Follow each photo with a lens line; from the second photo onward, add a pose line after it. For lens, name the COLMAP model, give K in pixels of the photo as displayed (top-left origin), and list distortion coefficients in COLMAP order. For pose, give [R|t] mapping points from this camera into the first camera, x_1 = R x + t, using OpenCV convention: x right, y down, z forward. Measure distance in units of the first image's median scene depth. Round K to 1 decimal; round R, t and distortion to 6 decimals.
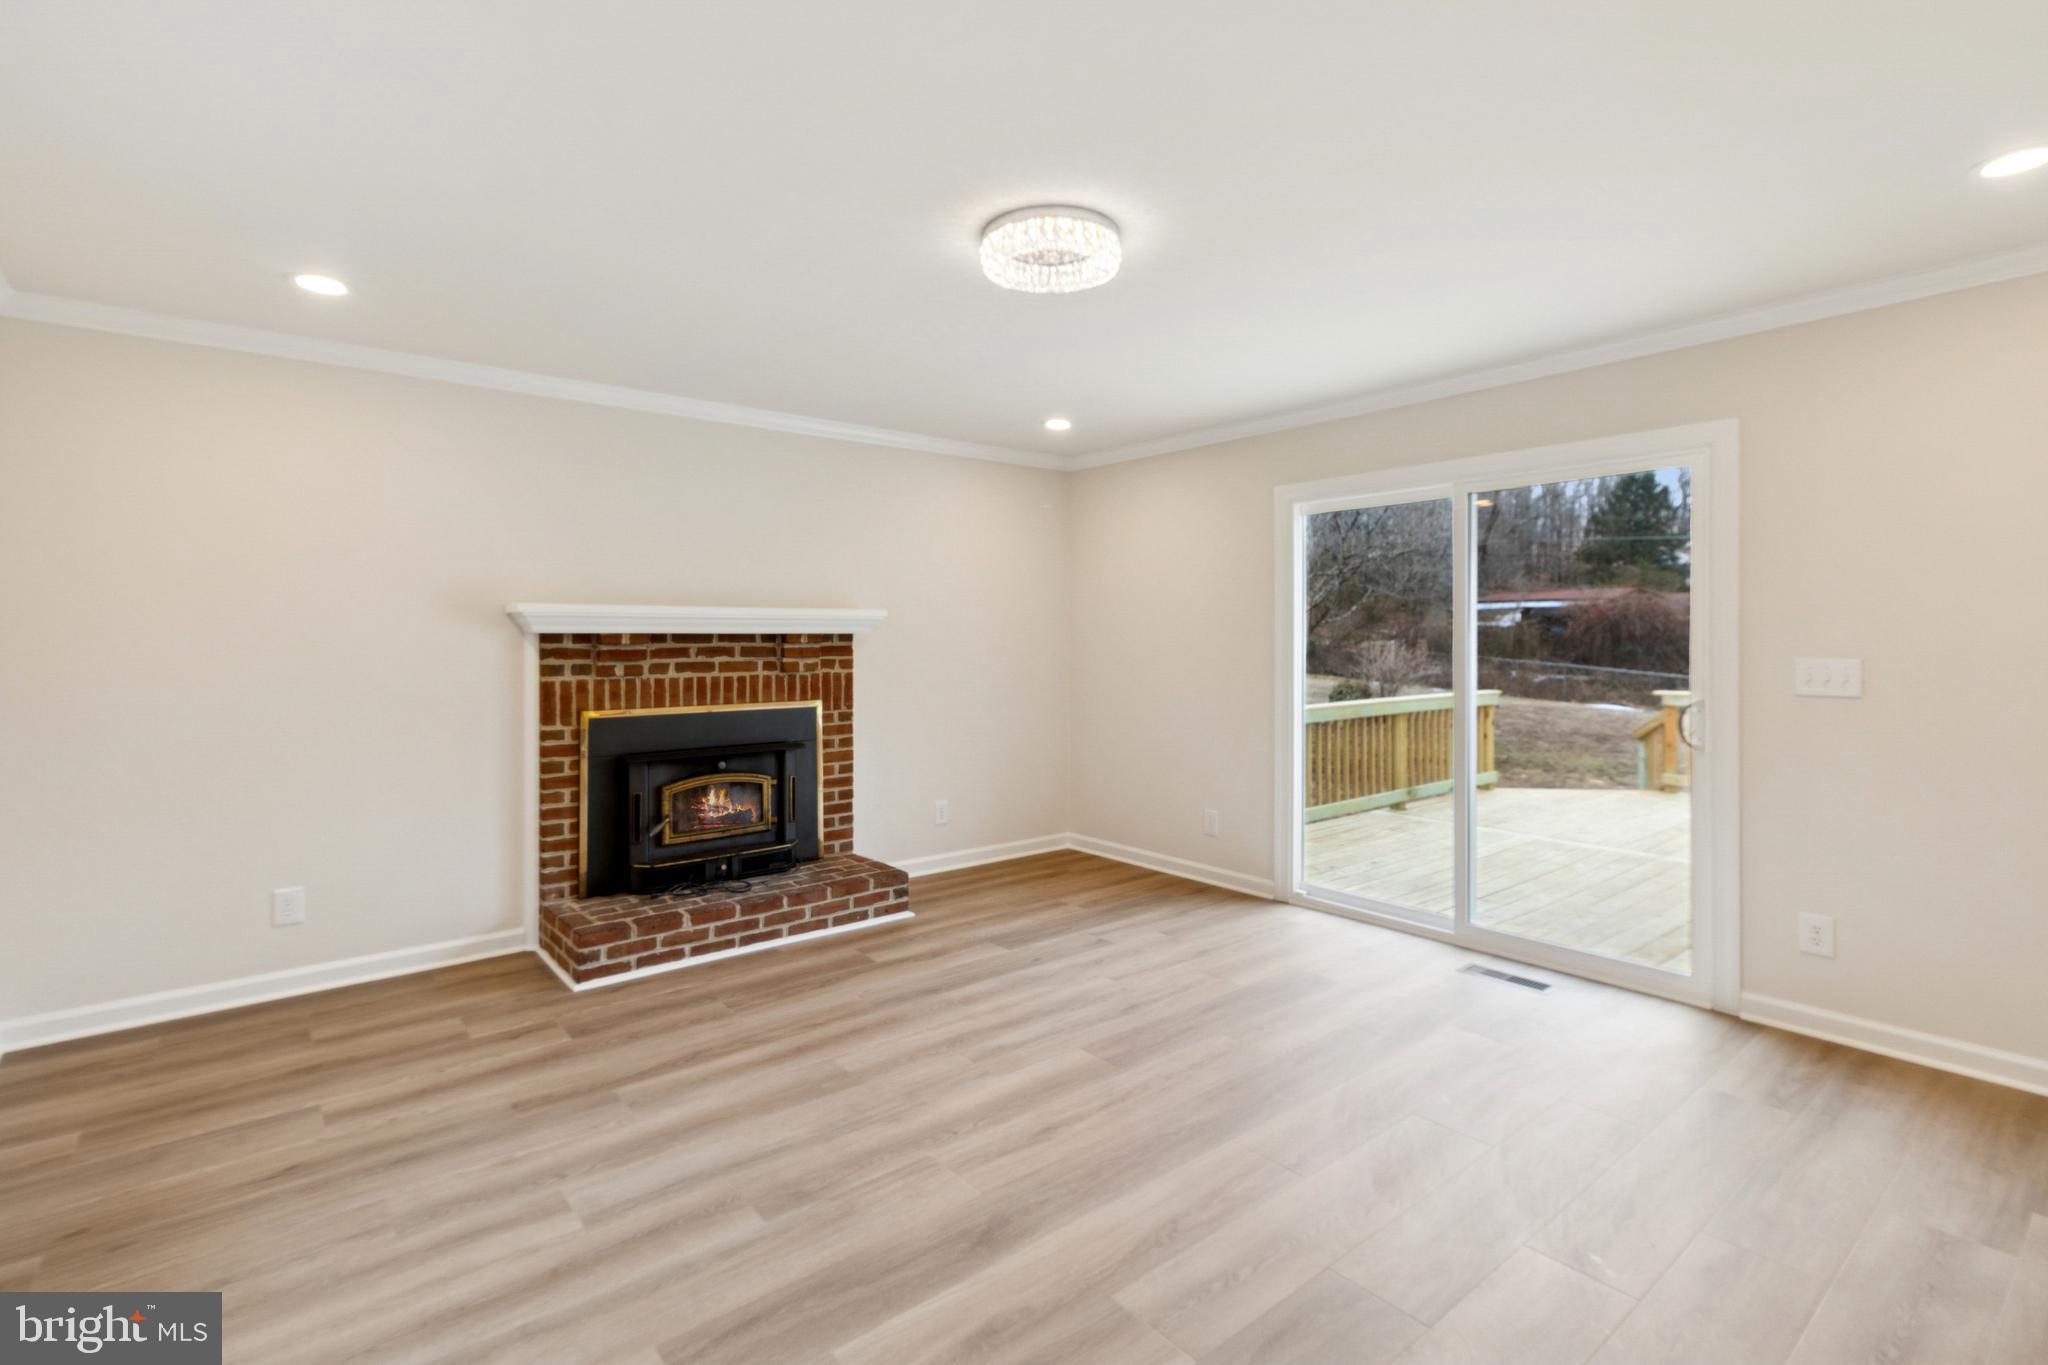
lens RADIAL K [[958.0, 0, 1014.7], [0, 958.0, 633.6], [0, 0, 1]] dist [0.009816, -0.000545]
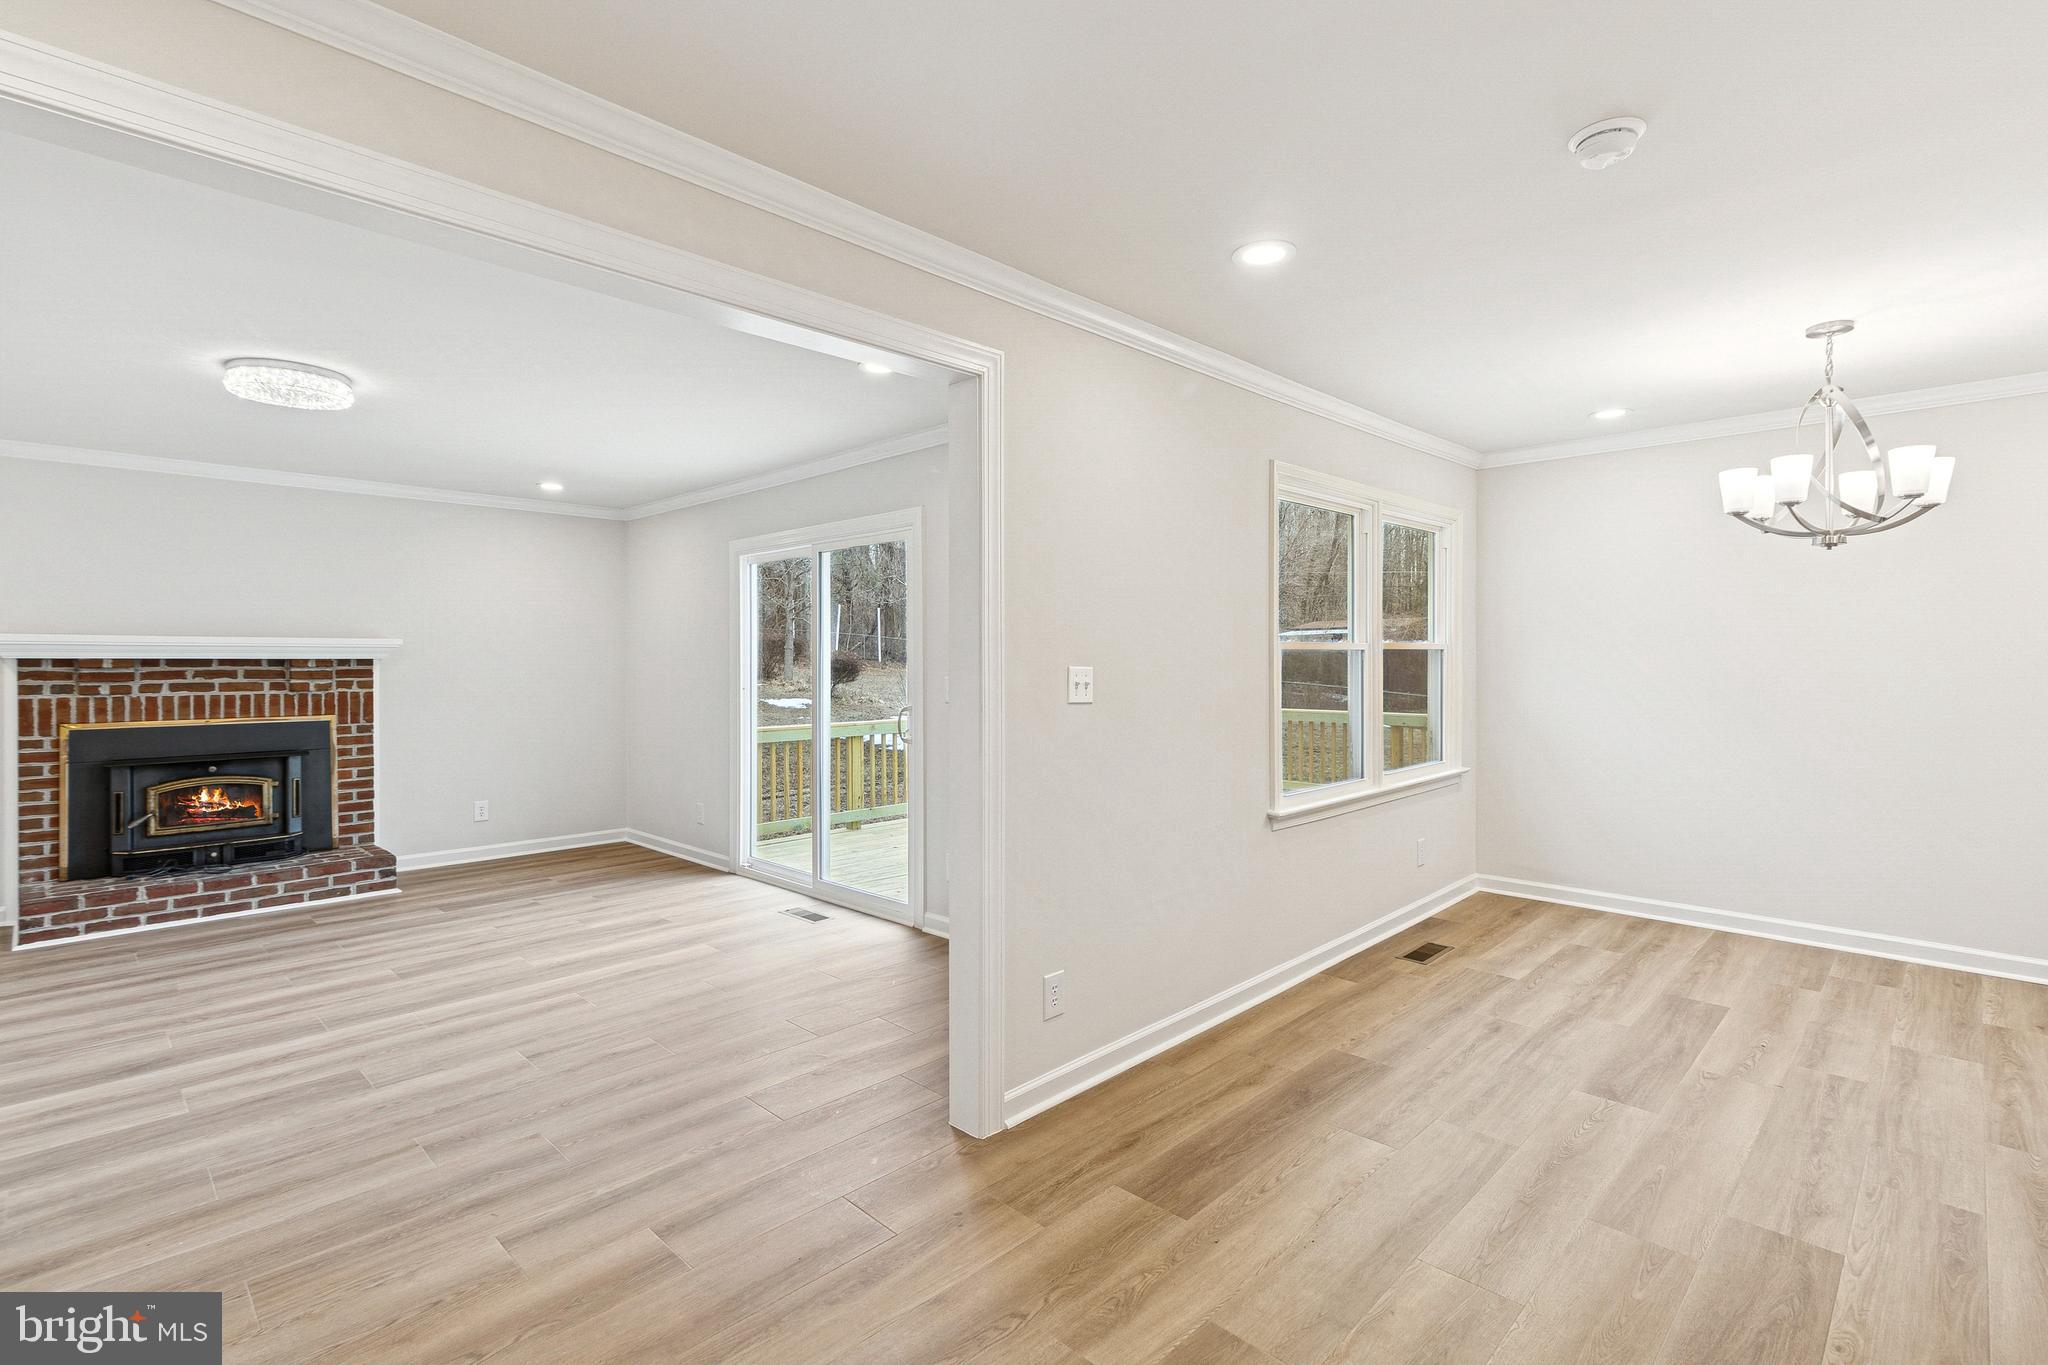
lens RADIAL K [[958.0, 0, 1036.6], [0, 958.0, 666.0], [0, 0, 1]] dist [0.009816, -0.000545]
pose [[0.993451, -0.001535, 0.114250, 0.592481], [0.000760, 0.999976, 0.006831, 0.001559], [-0.114257, -0.006699, 0.993429, -0.316241]]
